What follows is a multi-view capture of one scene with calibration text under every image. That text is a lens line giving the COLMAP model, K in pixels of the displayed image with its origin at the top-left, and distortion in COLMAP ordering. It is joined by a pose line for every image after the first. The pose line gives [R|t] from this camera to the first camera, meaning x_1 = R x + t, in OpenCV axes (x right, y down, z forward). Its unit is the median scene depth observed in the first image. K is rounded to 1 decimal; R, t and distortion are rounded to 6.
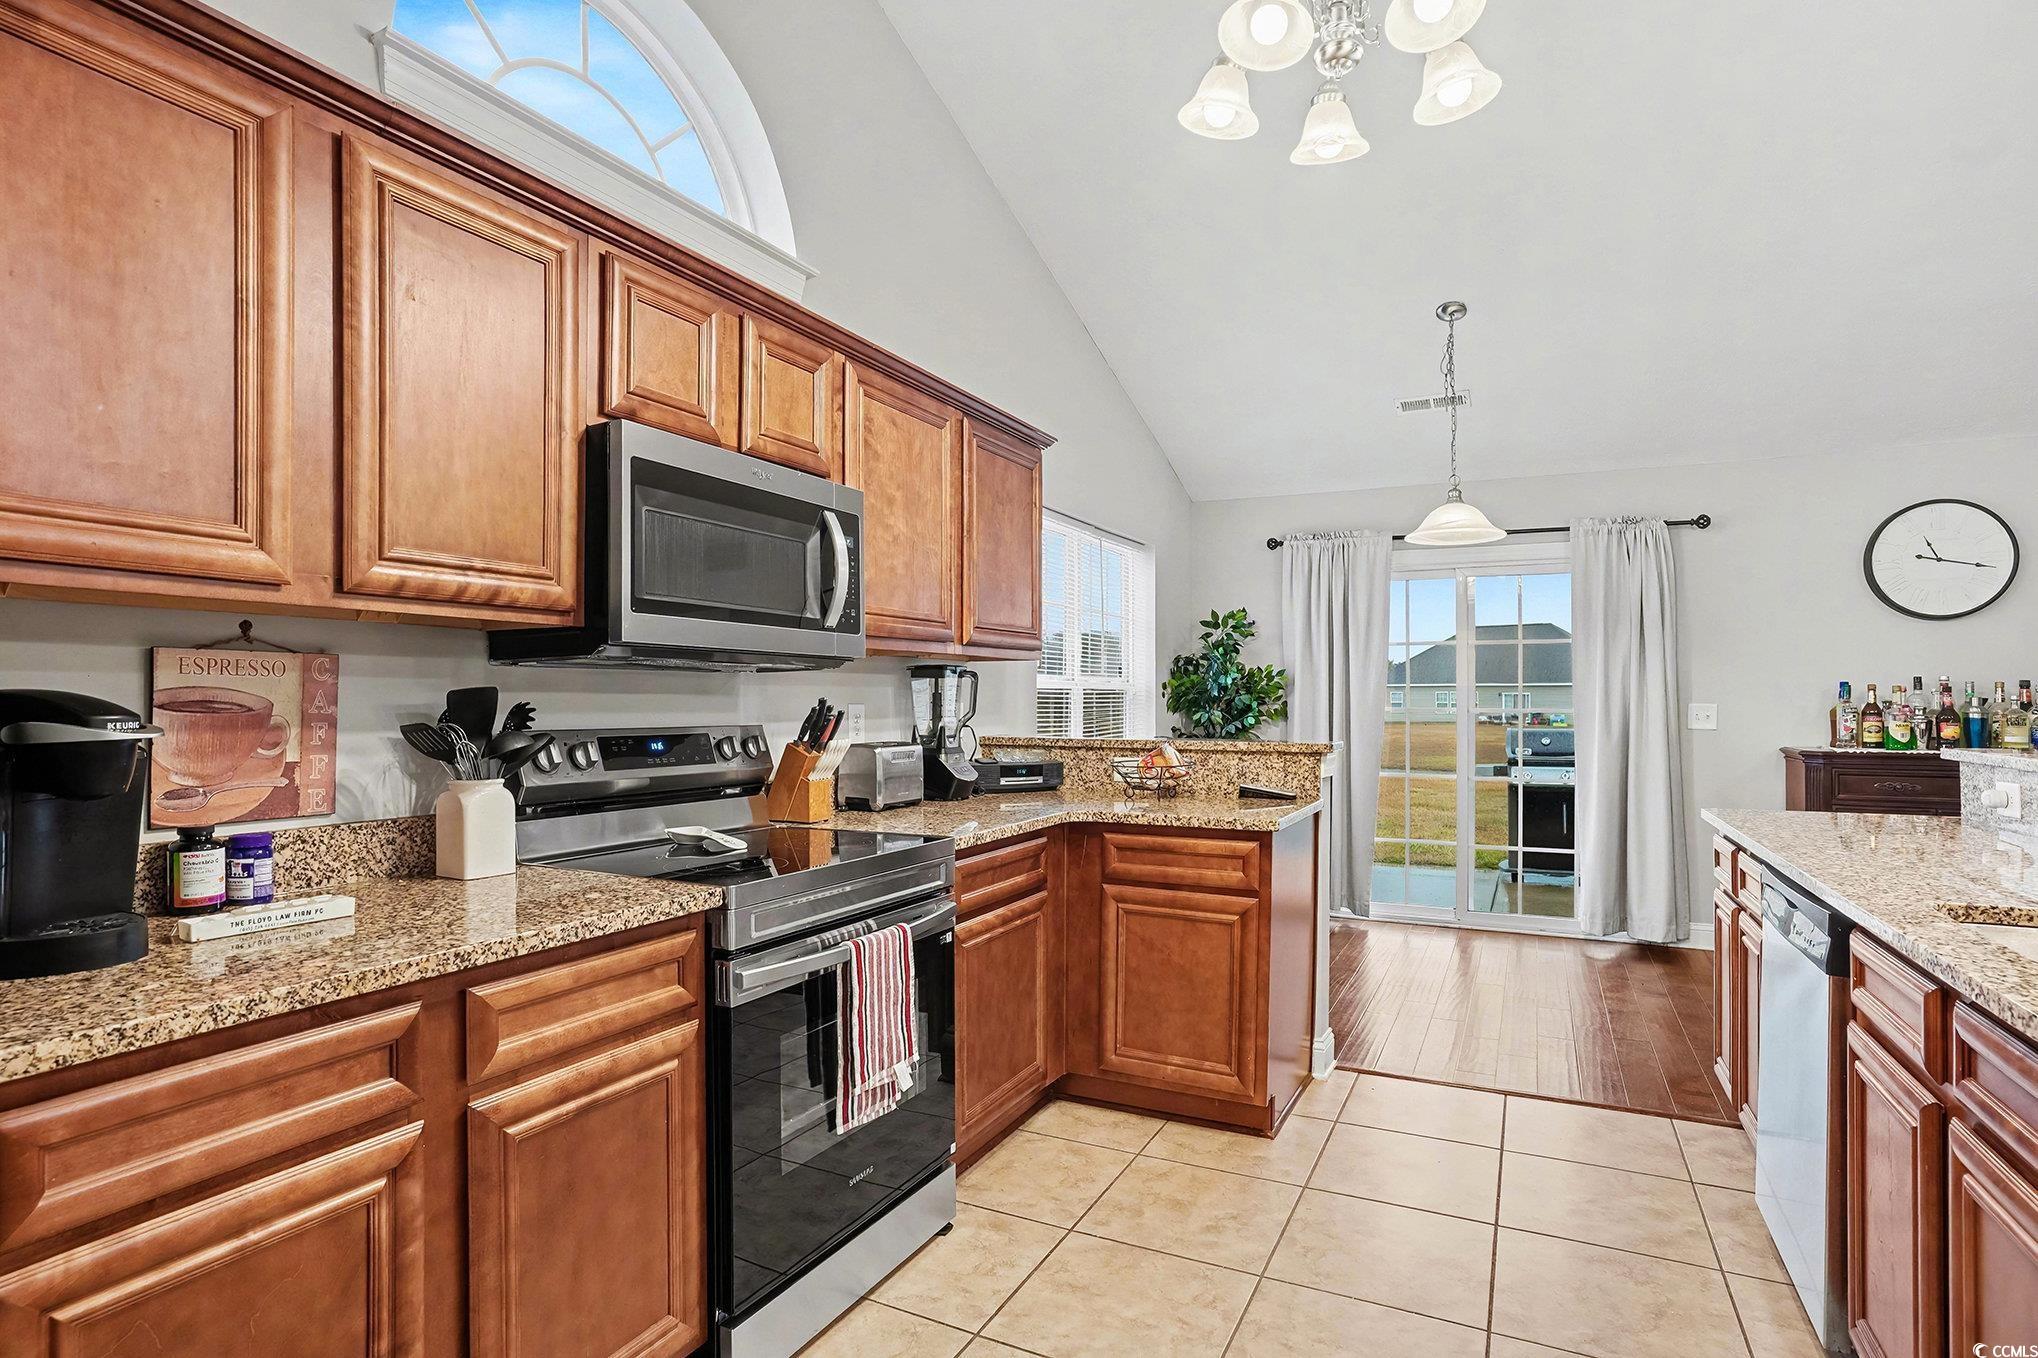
lens RADIAL K [[1021.1, 0, 1056.1], [0, 1021.1, 688.0], [0, 0, 1]] dist [-0.035815, 0.011880]
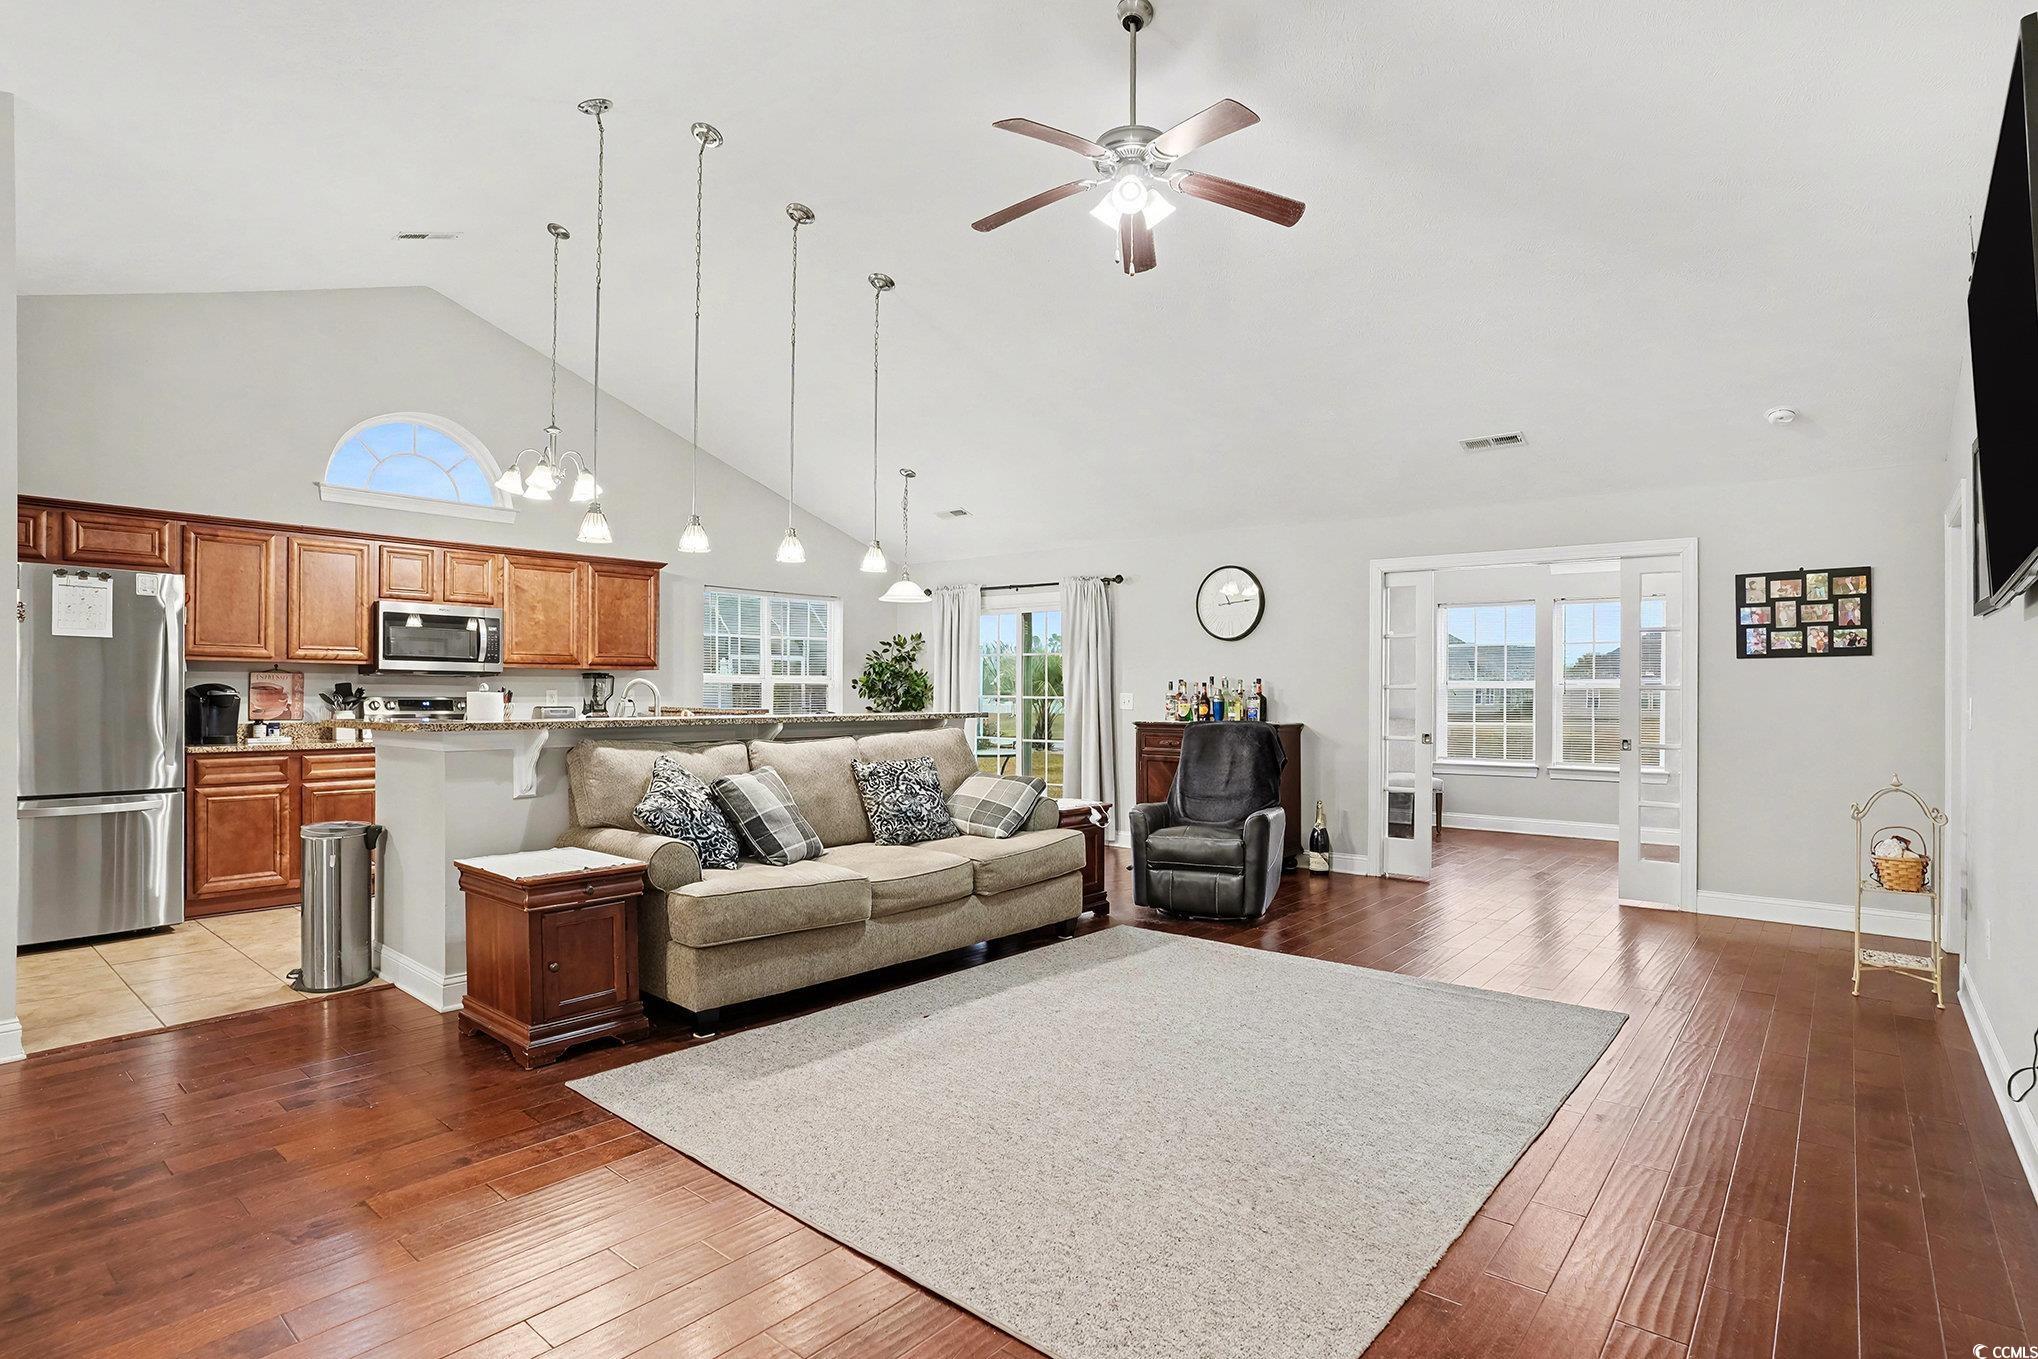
lens RADIAL K [[1021.1, 0, 1035.7], [0, 1021.1, 701.2], [0, 0, 1]] dist [-0.035815, 0.011880]
pose [[0.970295, 0.005059, -0.241871, 2.517491], [-0.000318, 0.999807, 0.019638, -0.006822], [0.241924, -0.018978, 0.970110, -1.716957]]
